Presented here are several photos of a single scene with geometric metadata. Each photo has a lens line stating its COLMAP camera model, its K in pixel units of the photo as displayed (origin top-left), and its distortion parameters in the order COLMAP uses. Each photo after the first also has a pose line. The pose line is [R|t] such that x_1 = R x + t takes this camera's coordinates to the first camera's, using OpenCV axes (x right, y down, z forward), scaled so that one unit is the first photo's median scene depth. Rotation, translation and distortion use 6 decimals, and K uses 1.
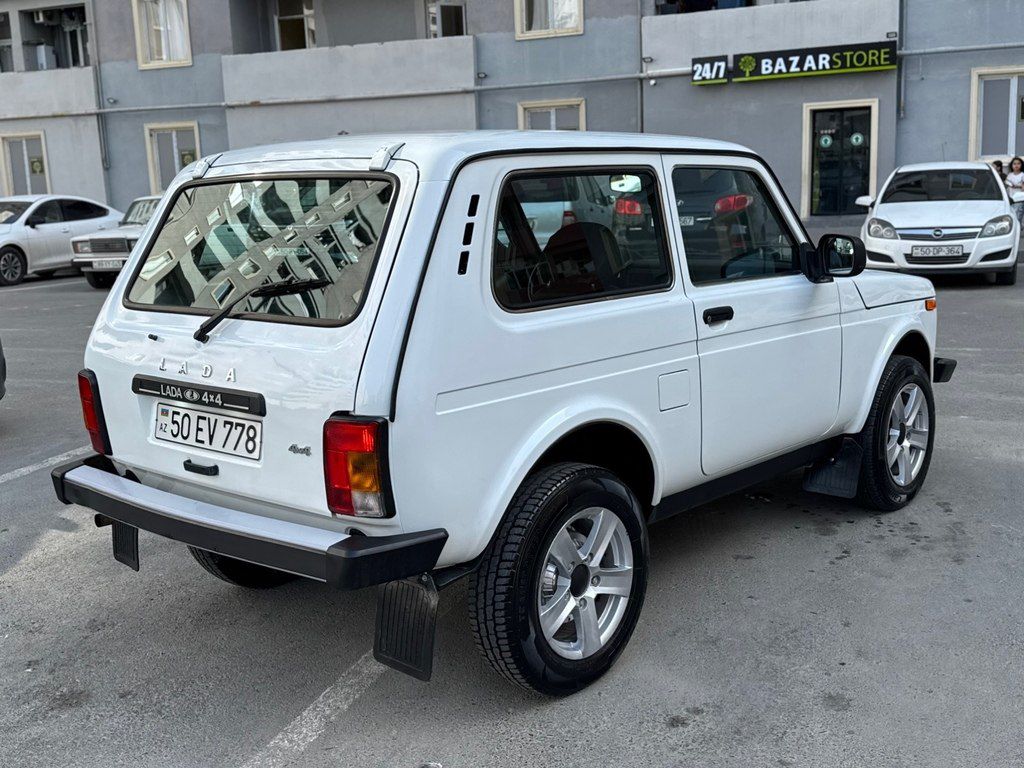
lens RADIAL K [[1213.2, 0, 508.5], [0, 1213.2, 378.7], [0, 0, 1]] dist [0.232813, -0.628204]
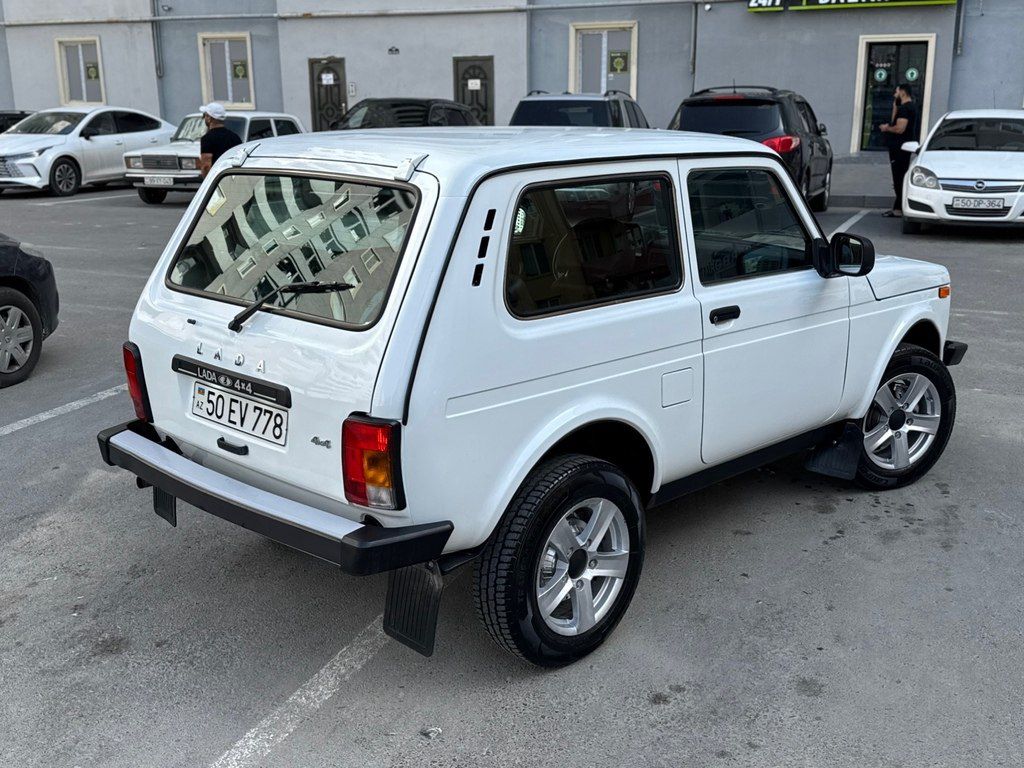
lens RADIAL K [[1213.2, 0, 508.5], [0, 1213.2, 378.7], [0, 0, 1]] dist [0.232813, -0.628204]
pose [[0.998425, 0.042413, -0.036727, 0.024130], [-0.039274, 0.995831, 0.082333, -0.067987], [0.040065, -0.080760, 0.995928, -0.051902]]
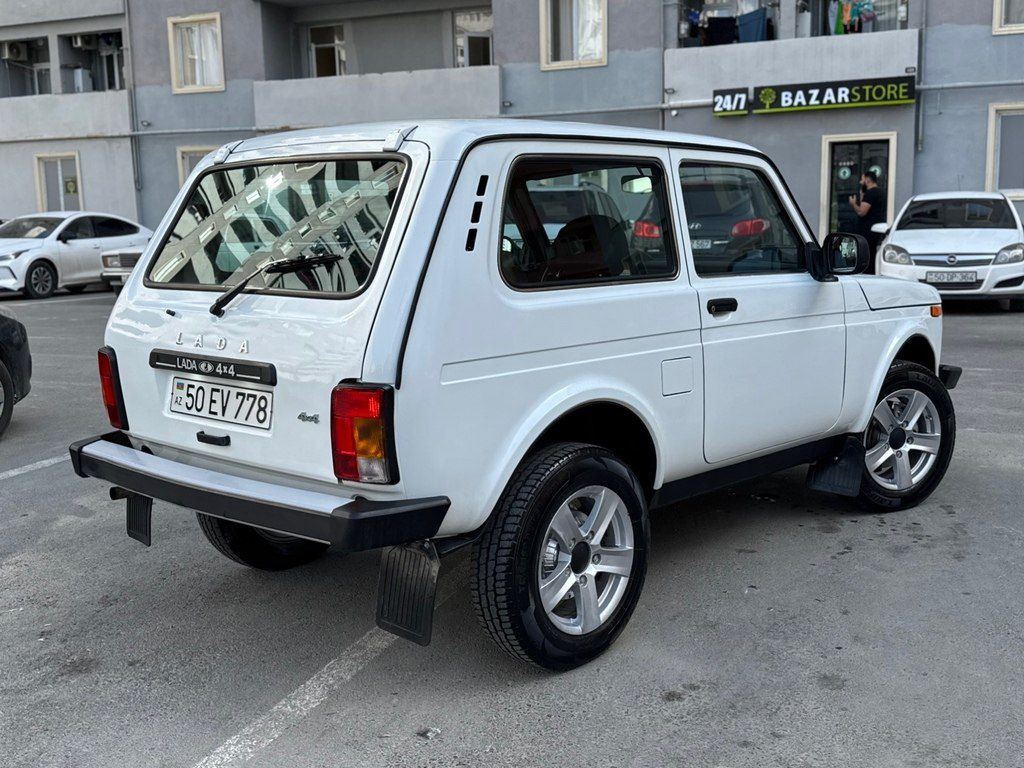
lens RADIAL K [[1202.2, 0, 514.4], [0, 1202.2, 375.6], [0, 0, 1]] dist [0.246390, -0.681407]
pose [[0.999720, 0.018720, -0.014466, 0.012003], [-0.019171, 0.999313, -0.031733, 0.037382], [0.013862, 0.032001, 0.999392, -0.012756]]
